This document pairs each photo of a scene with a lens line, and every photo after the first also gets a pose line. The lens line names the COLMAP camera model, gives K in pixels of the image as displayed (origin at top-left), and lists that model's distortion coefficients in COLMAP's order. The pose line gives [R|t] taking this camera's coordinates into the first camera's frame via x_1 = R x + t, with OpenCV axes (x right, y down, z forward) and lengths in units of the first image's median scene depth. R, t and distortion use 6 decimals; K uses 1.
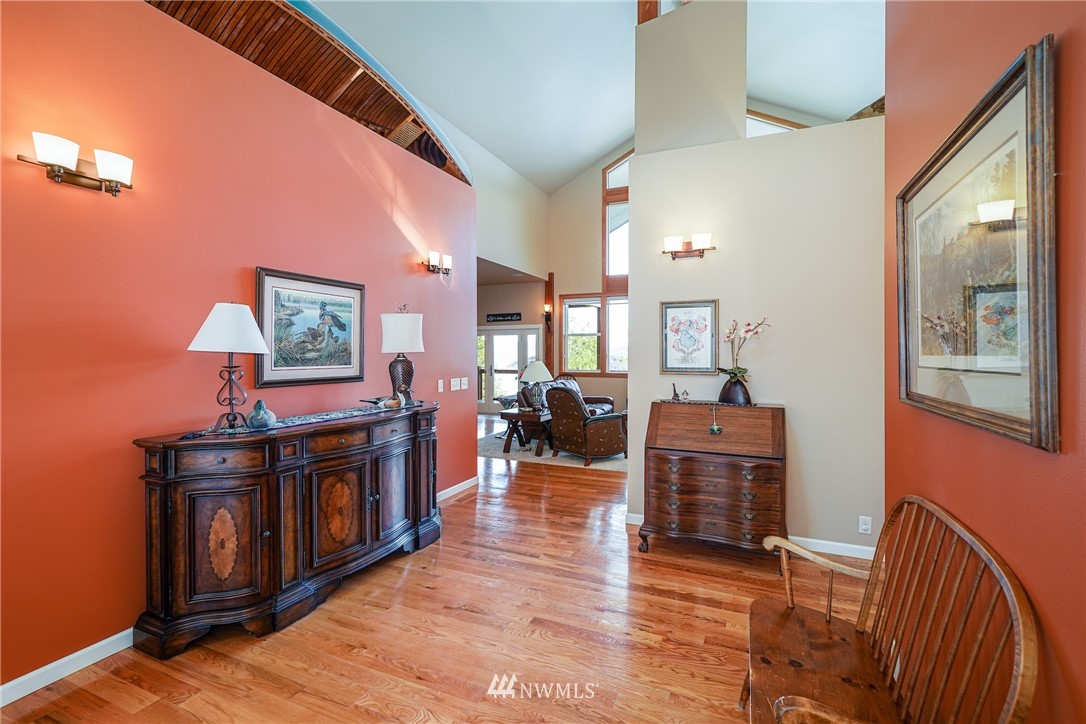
lens RADIAL K [[485.5, 0, 543.0], [0, 485.5, 362.0], [0, 0, 1]] dist [-0.000147, 0.000011]
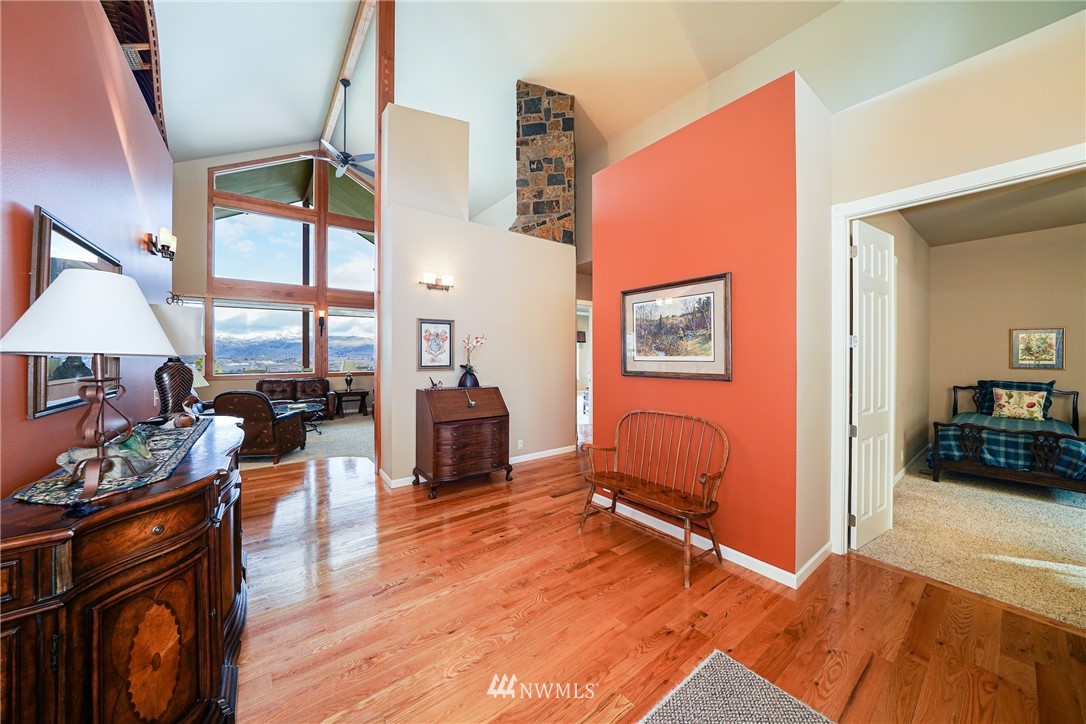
lens RADIAL K [[377.2, 0, 515.0], [0, 377.2, 360.0], [0, 0, 1]] dist [-0.002249, -0.000133]
pose [[0.501302, -0.012960, 0.865175, -0.572177], [0.018463, 0.999820, 0.004279, -0.005224], [-0.865075, 0.013829, 0.501451, 0.239299]]
